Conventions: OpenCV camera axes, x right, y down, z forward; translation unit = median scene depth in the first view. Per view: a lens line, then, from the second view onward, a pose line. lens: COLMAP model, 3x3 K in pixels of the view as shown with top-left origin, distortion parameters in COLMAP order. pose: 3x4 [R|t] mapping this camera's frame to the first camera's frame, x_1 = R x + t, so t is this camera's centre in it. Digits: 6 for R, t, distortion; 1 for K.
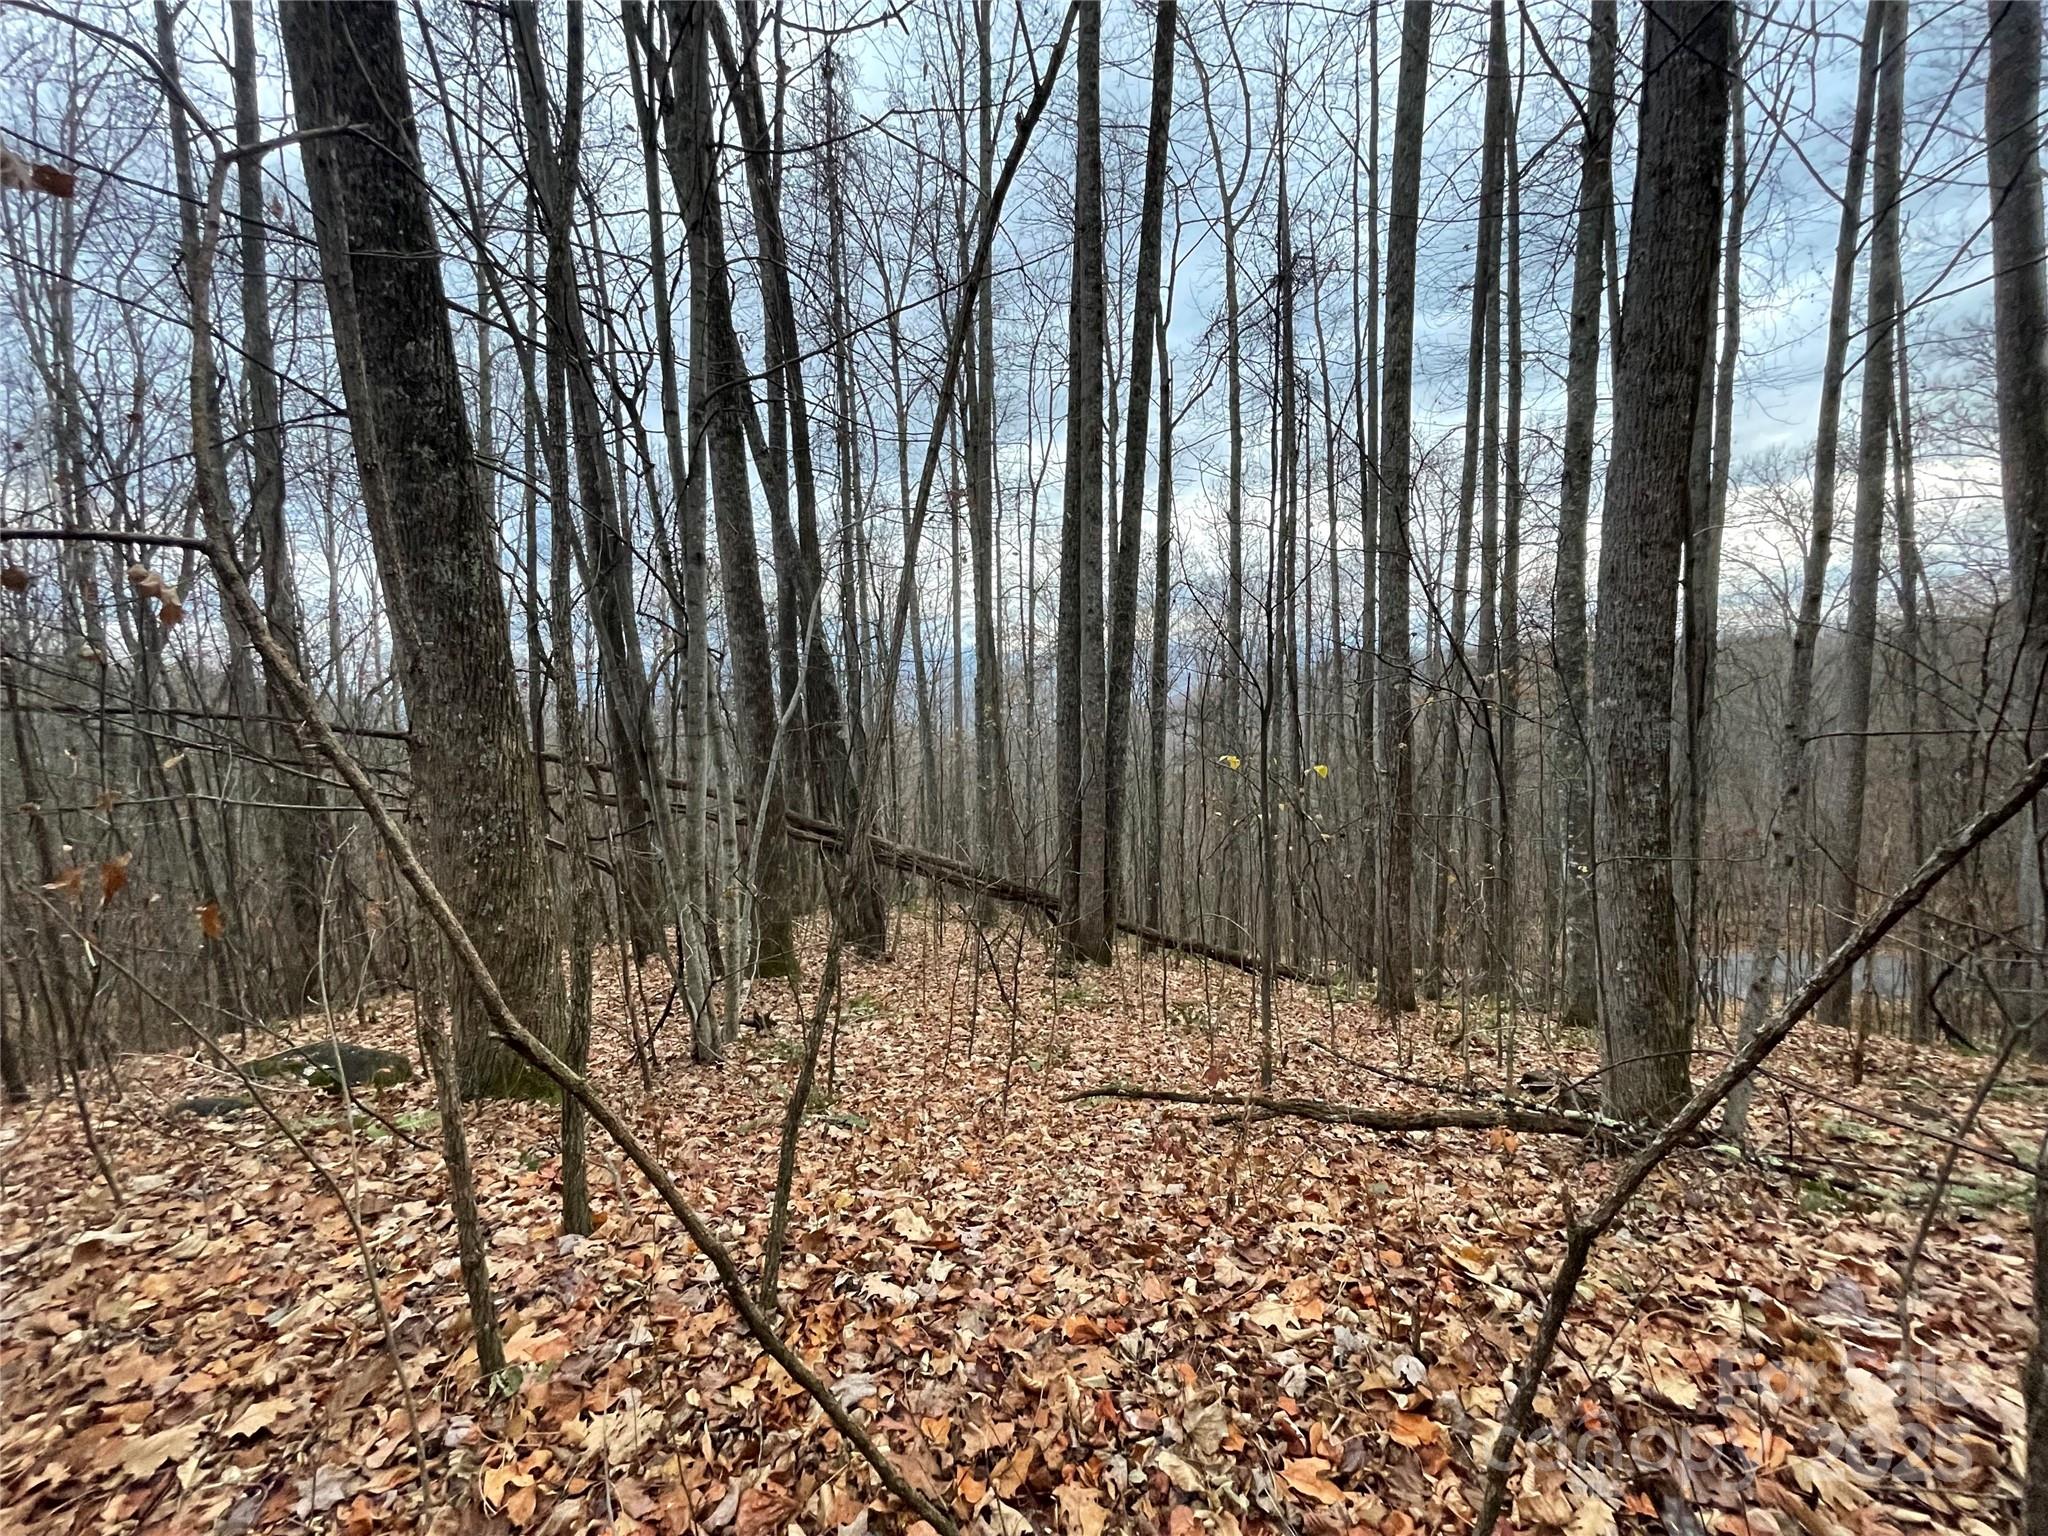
lens RADIAL K [[833.7, 0, 1020.3], [0, 833.7, 767.2], [0, 0, 1]] dist [-0.001290, 0.000544]
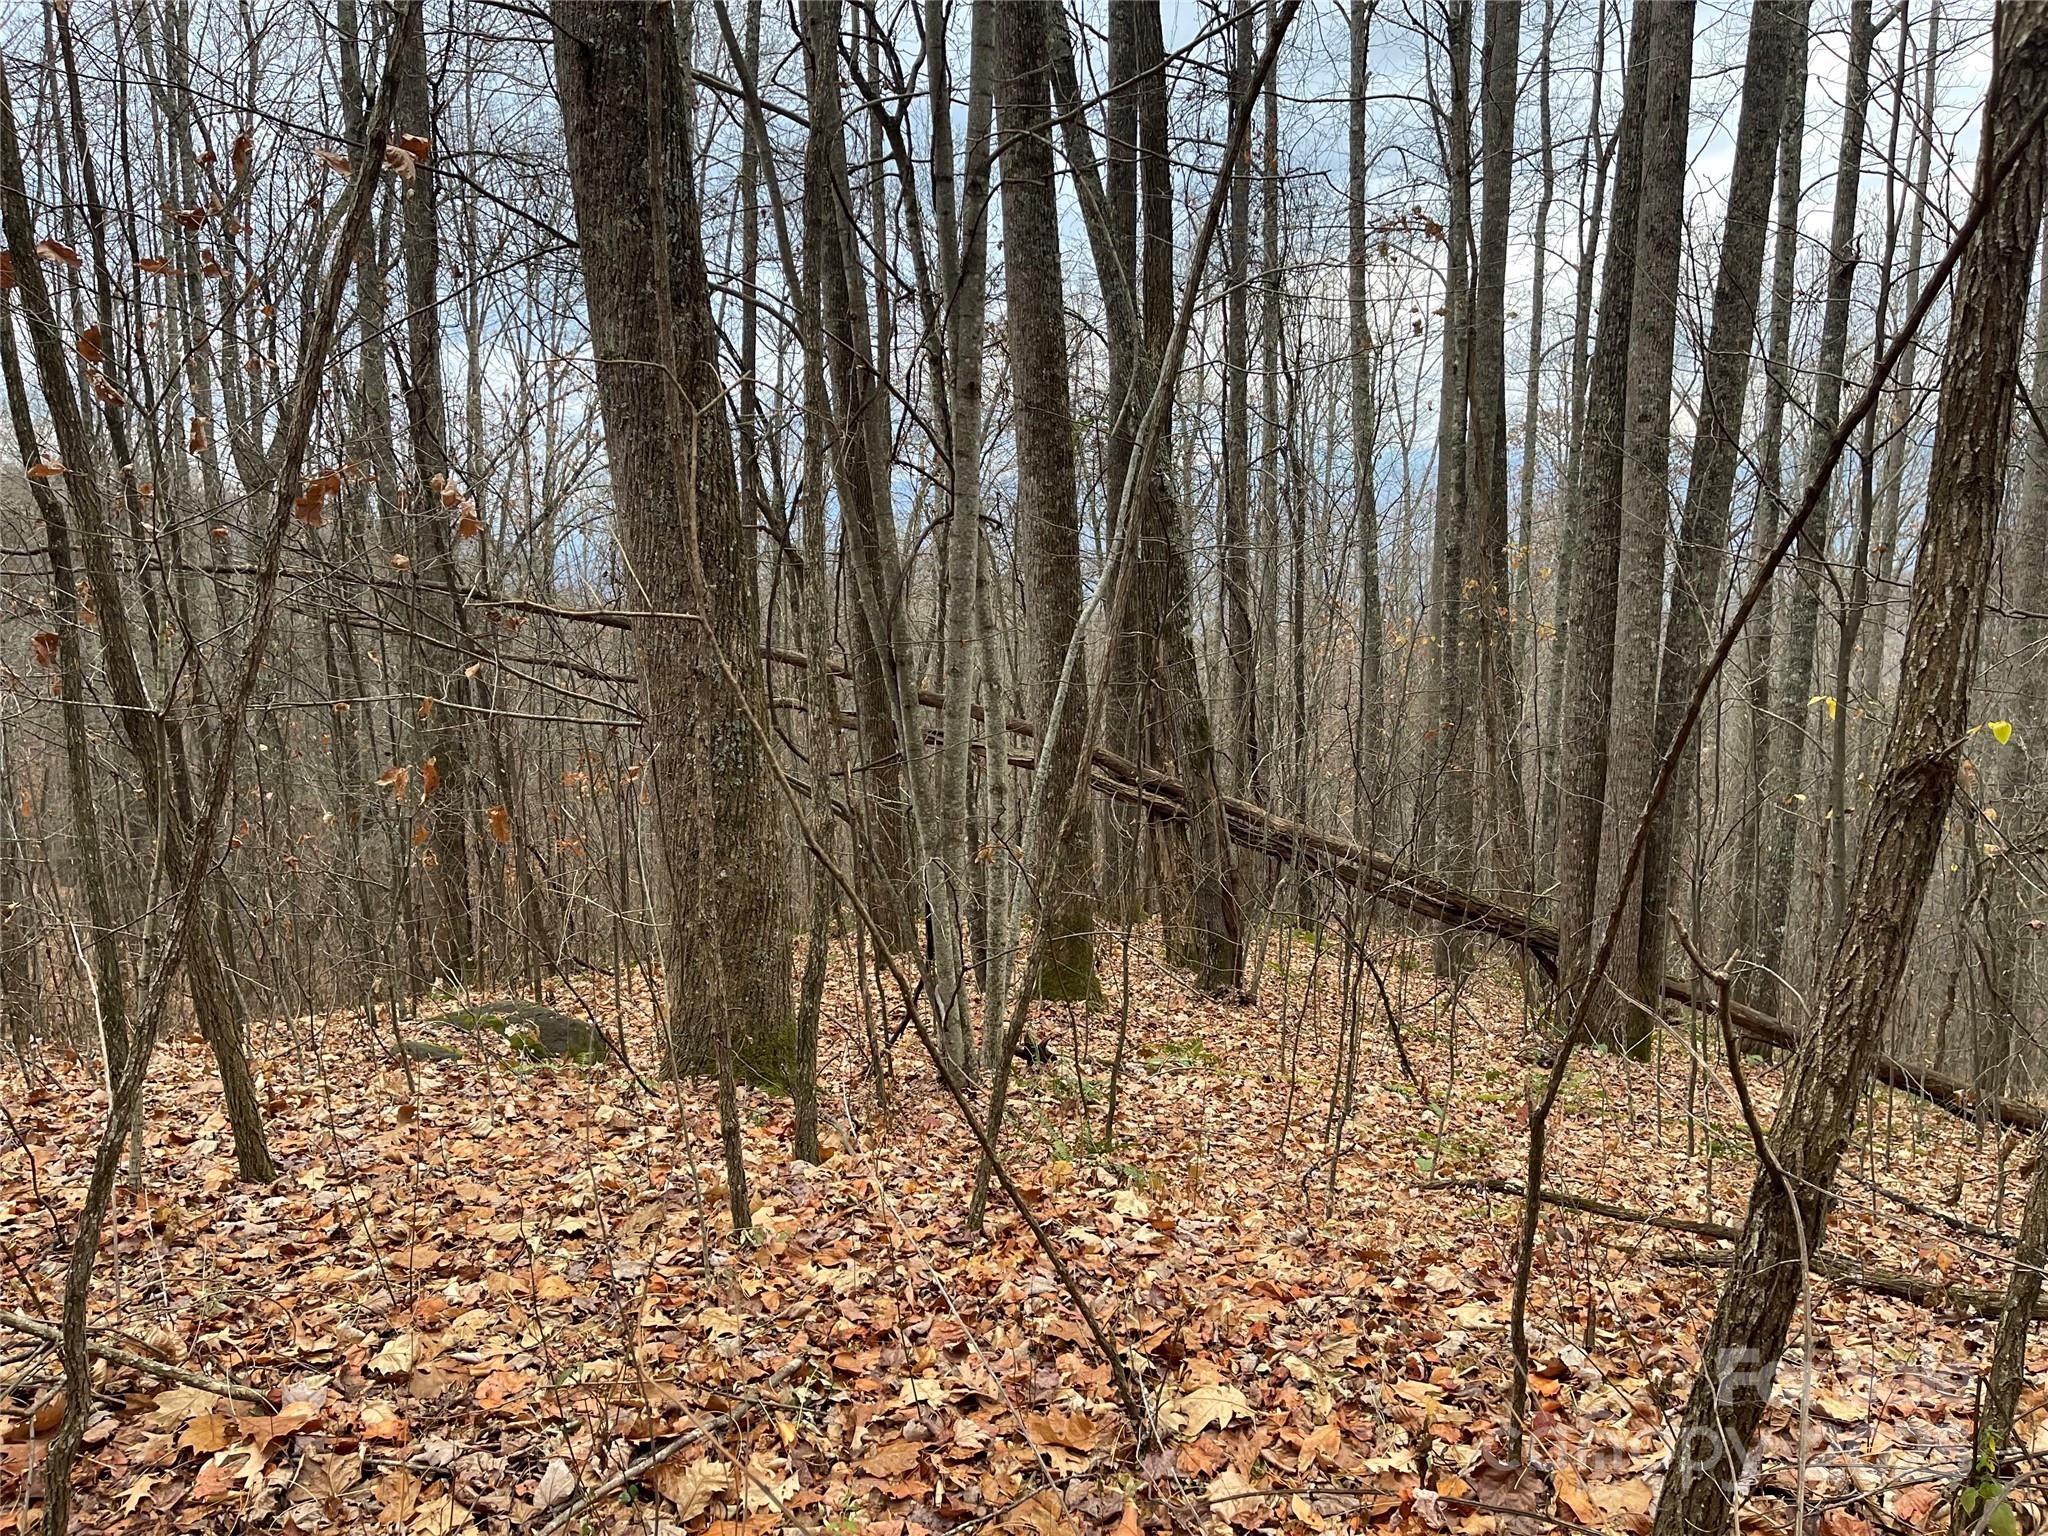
lens RADIAL K [[1549.6, 0, 1014.9], [0, 1549.6, 791.0], [0, 0, 1]] dist [0.054400, -0.068117]
pose [[0.938639, 0.063588, -0.338989, 0.160865], [-0.039171, 0.996152, 0.078399, -0.020169], [0.342670, -0.060310, 0.937518, -0.334782]]
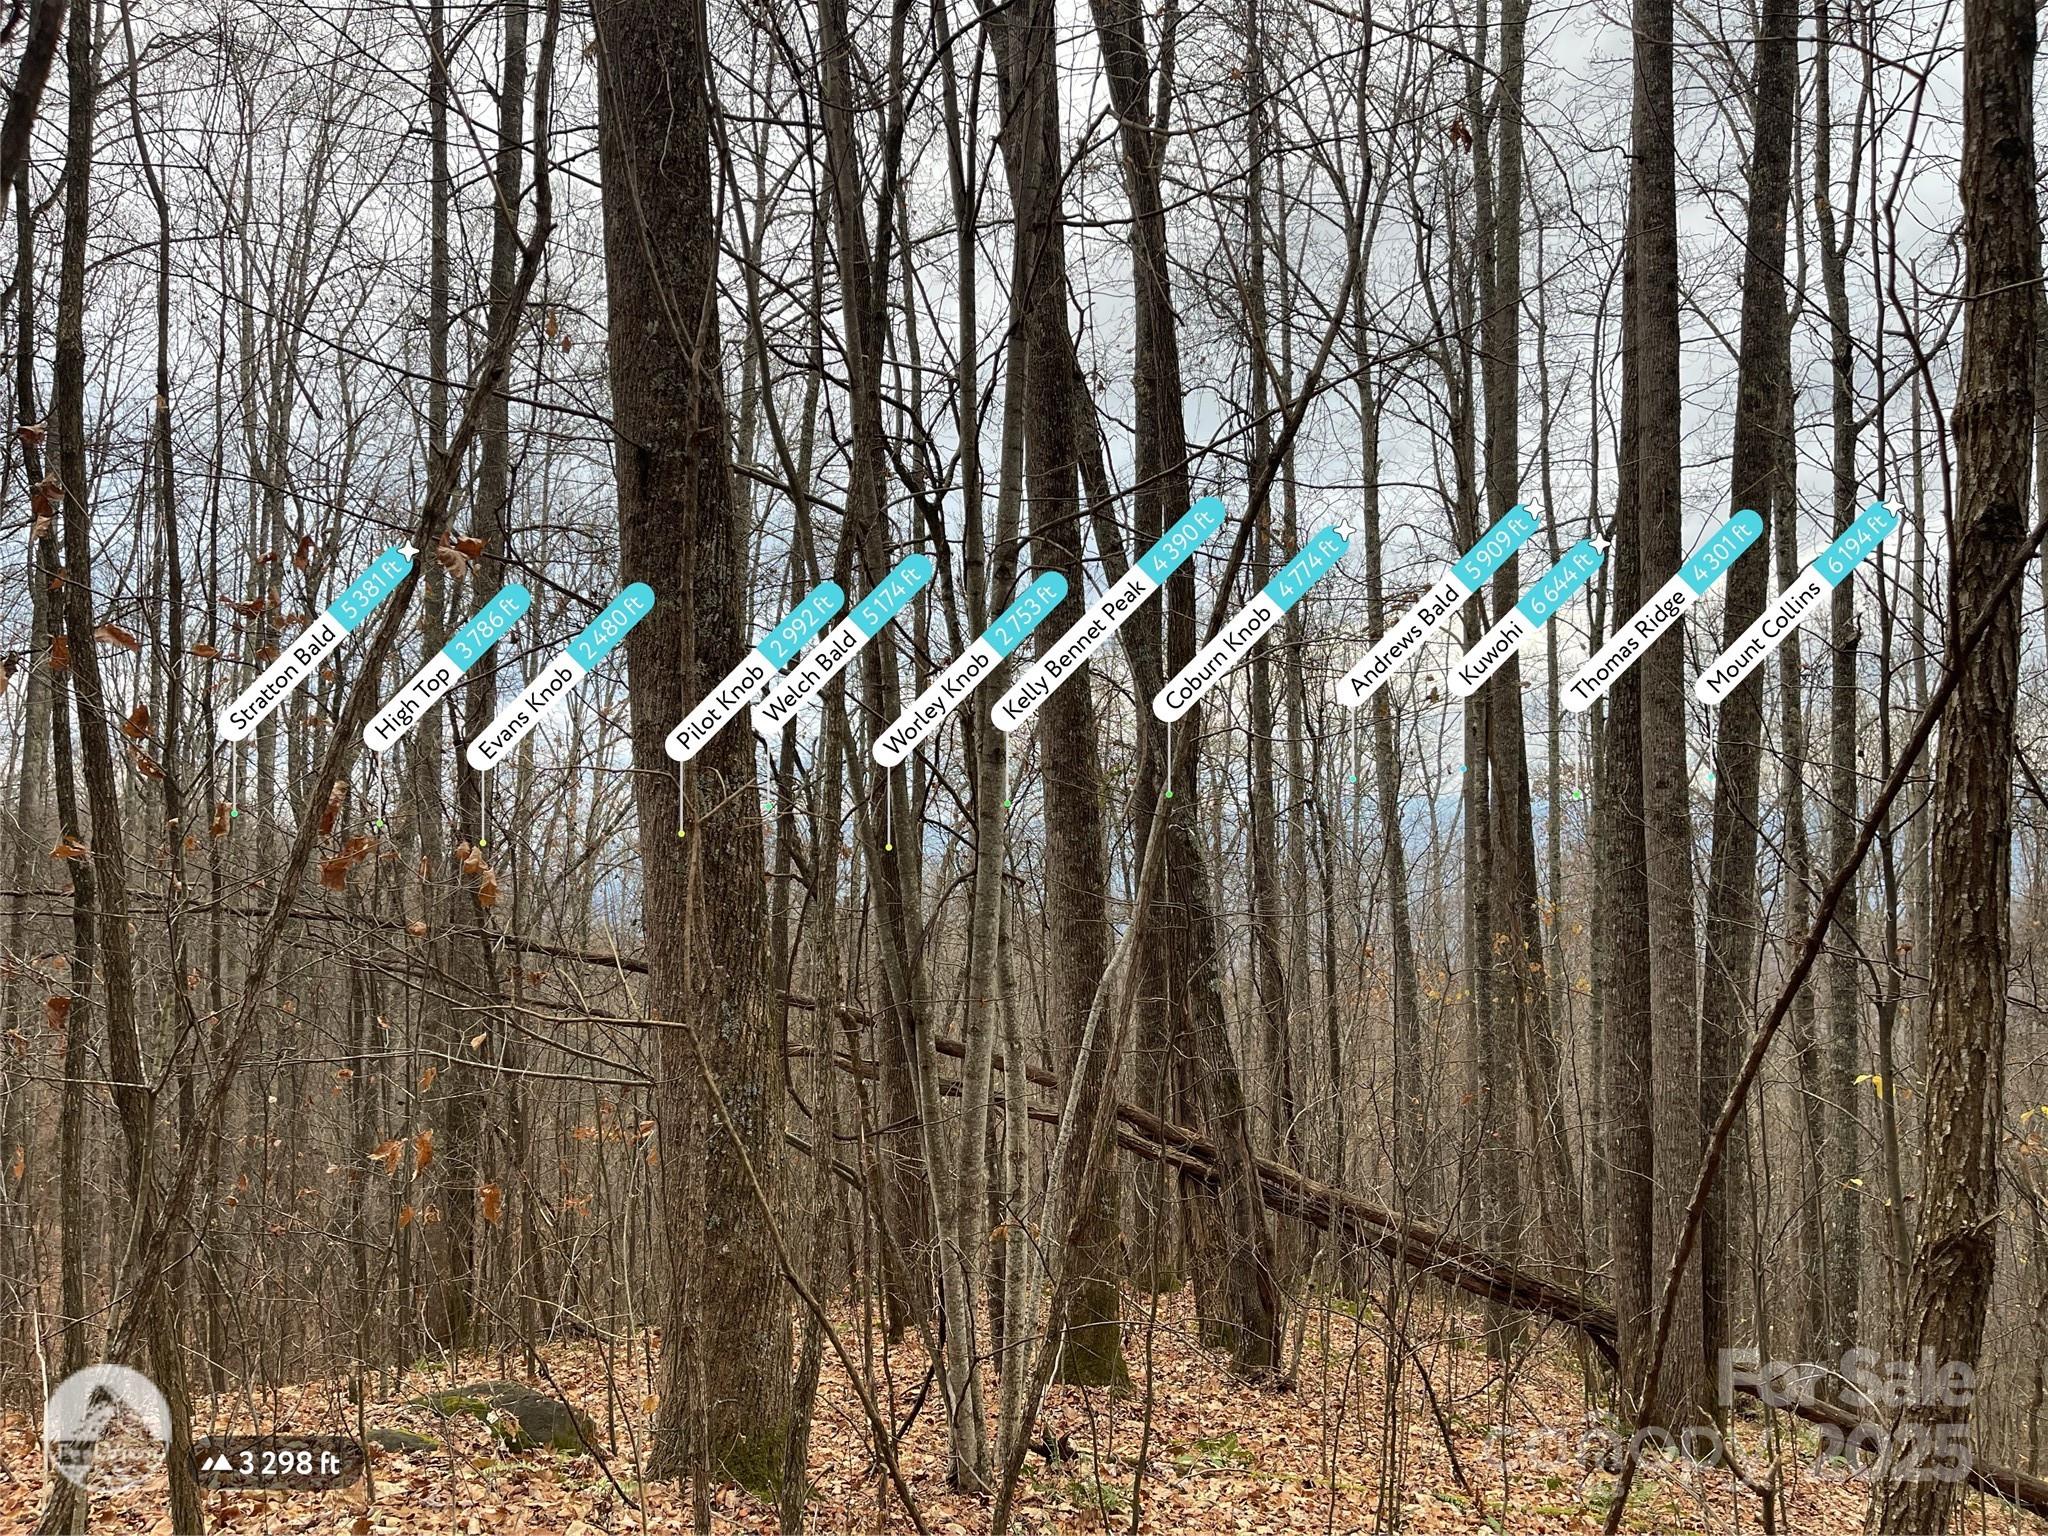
lens RADIAL K [[1550.3, 0, 1020.2], [0, 1550.3, 780.2], [0, 0, 1]] dist [0.064447, -0.087372]
pose [[0.932101, -0.003903, -0.362177, 0.168986], [-0.051983, 0.988148, -0.144433, -0.045730], [0.358449, 0.153453, 0.920851, -0.323075]]
